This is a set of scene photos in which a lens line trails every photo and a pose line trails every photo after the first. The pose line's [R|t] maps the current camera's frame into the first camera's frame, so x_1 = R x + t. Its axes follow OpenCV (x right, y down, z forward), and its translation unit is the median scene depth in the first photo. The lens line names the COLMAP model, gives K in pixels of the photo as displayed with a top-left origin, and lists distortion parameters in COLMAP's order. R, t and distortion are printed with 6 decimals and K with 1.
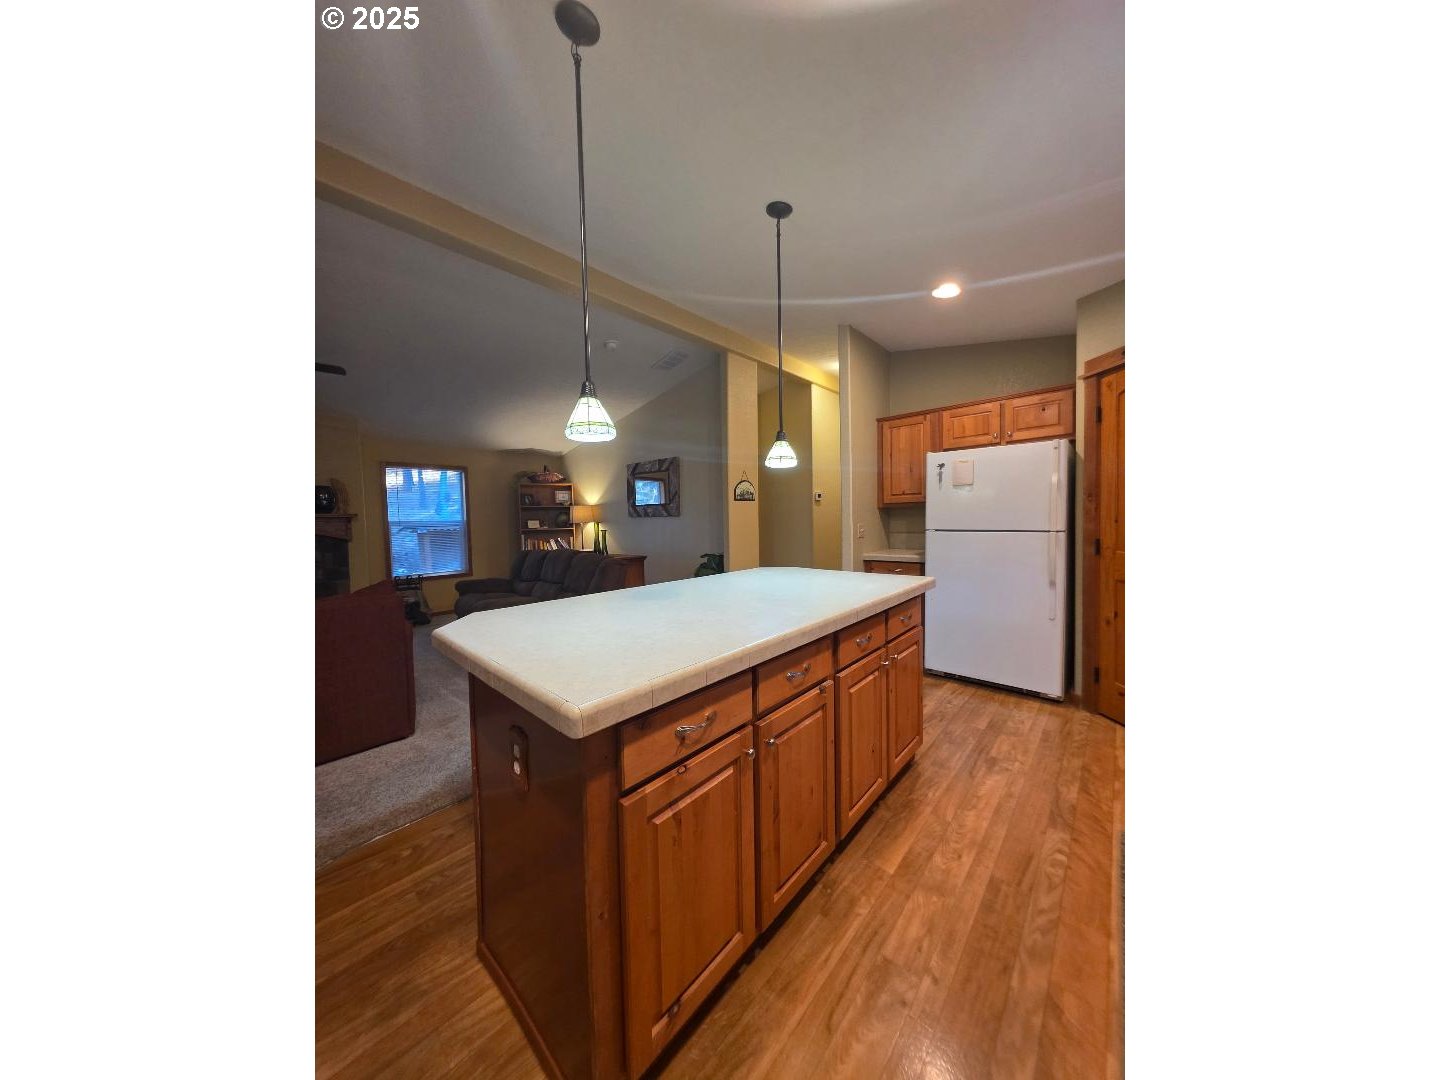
lens RADIAL K [[432.8, 0, 719.2], [0, 432.8, 538.6], [0, 0, 1]] dist [0.000679, -0.000014]
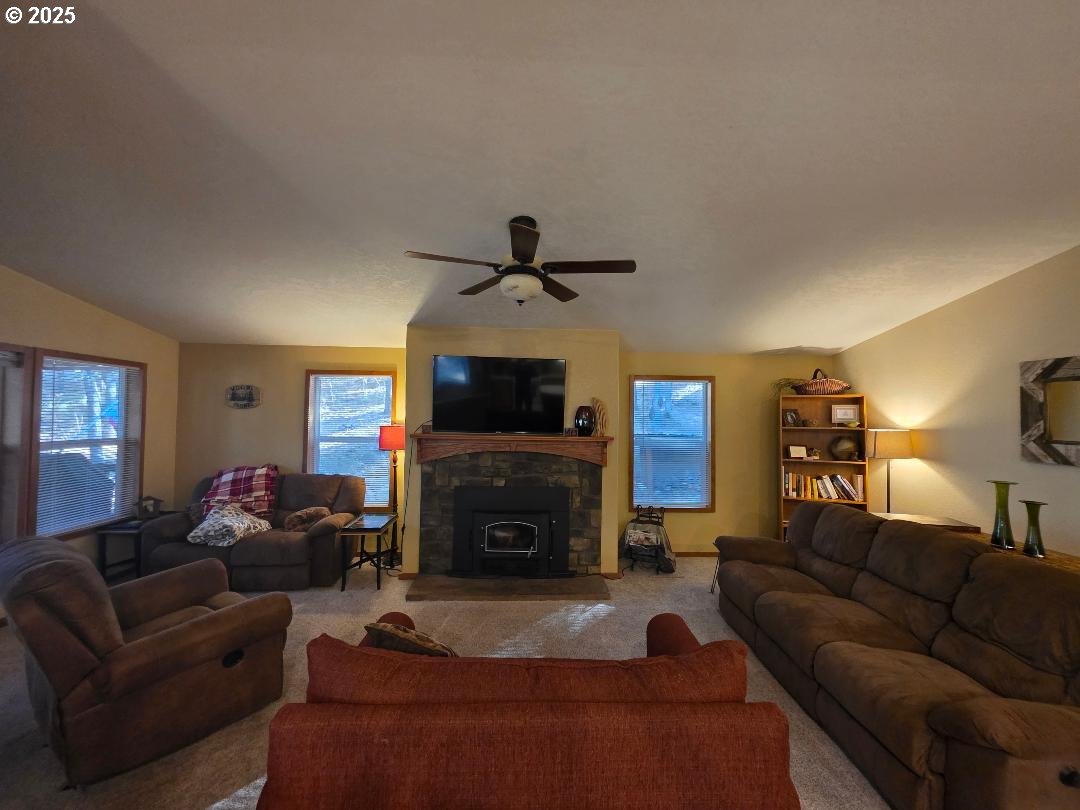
lens RADIAL K [[432.4, 0, 541.0], [0, 432.4, 403.5], [0, 0, 1]] dist [0.000929, -0.000114]
pose [[0.710764, 0.008382, -0.703381, -0.279695], [-0.060017, 0.997005, -0.048766, -0.064013], [0.700866, 0.076876, 0.709139, 0.232786]]
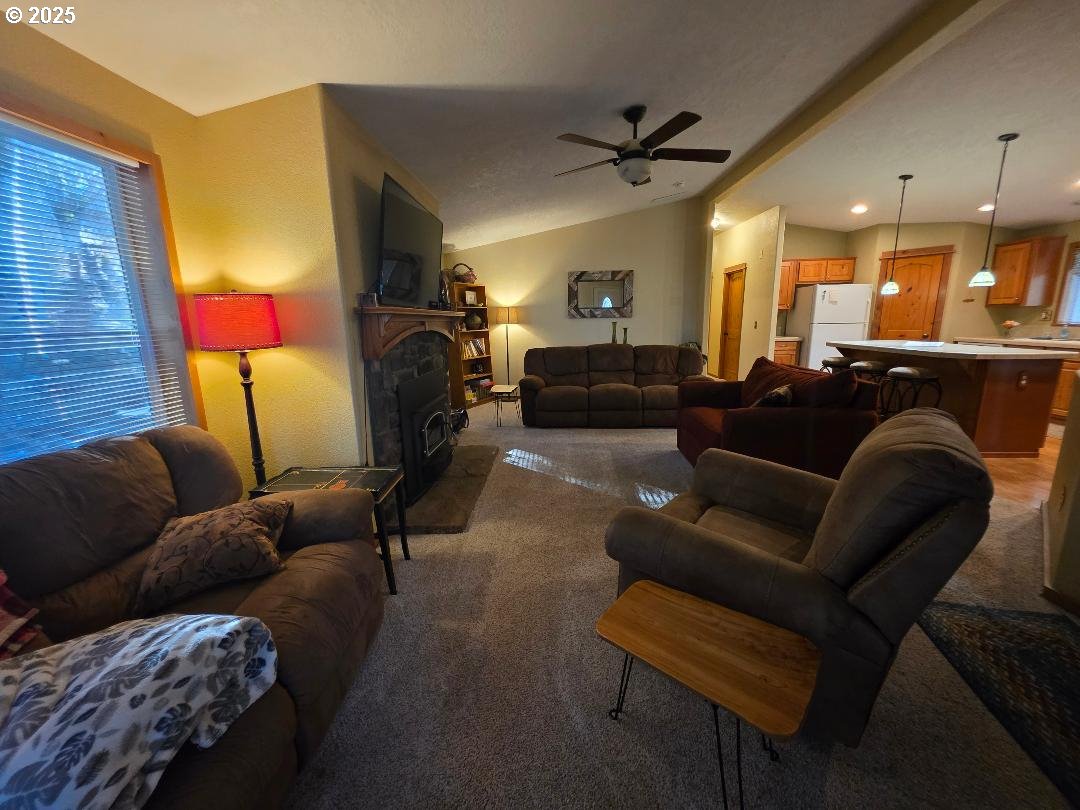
lens RADIAL K [[431.2, 0, 538.8], [0, 431.2, 405.8], [0, 0, 1]] dist [0.000919, -0.000098]
pose [[0.761558, -0.125658, 0.635798, -1.133959], [0.036236, 0.987745, 0.151813, 0.004418], [-0.647083, -0.092576, 0.756778, 0.165667]]
